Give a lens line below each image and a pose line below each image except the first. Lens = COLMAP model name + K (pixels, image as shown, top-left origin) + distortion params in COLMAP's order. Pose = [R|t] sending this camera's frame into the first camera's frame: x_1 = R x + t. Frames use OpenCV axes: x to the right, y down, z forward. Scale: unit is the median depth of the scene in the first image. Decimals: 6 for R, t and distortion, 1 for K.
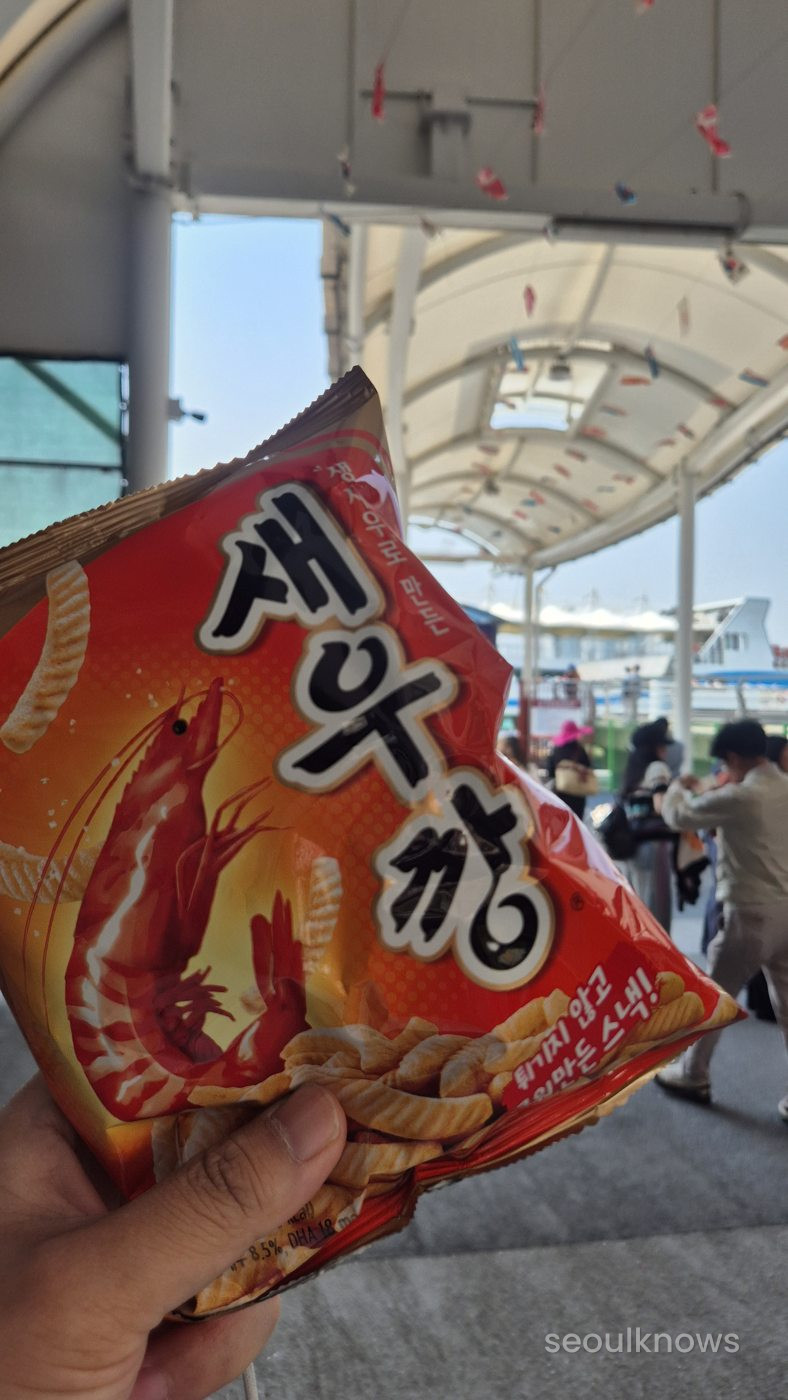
lens RADIAL K [[947.5, 0, 385.7], [0, 947.5, 705.3], [0, 0, 1]] dist [0.107739, -0.000284]
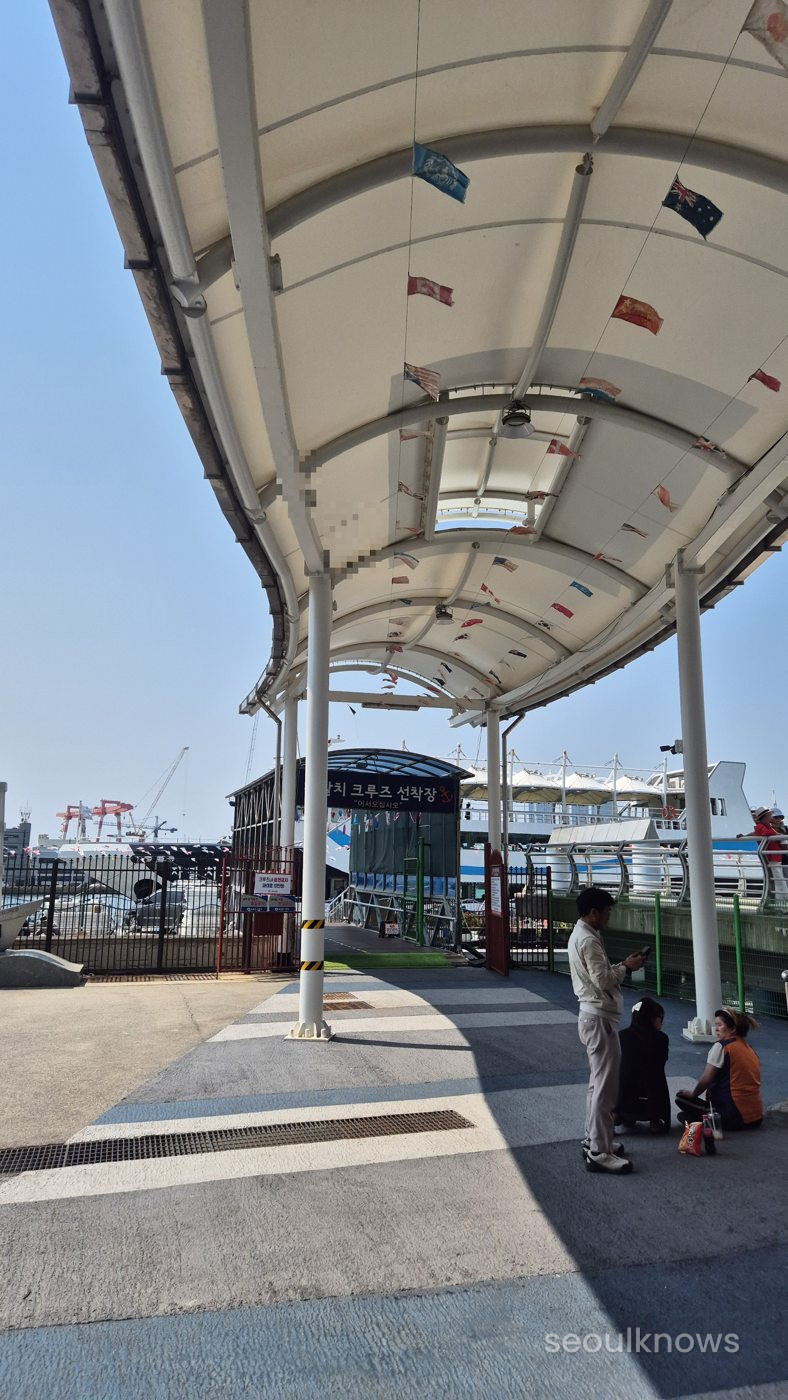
lens RADIAL K [[947.5, 0, 385.7], [0, 947.5, 705.3], [0, 0, 1]] dist [0.107739, -0.000284]
pose [[0.998987, -0.027124, 0.035906, 0.035133], [0.033138, 0.983252, -0.179213, -0.002498], [-0.030443, 0.180221, 0.983155, 0.234563]]
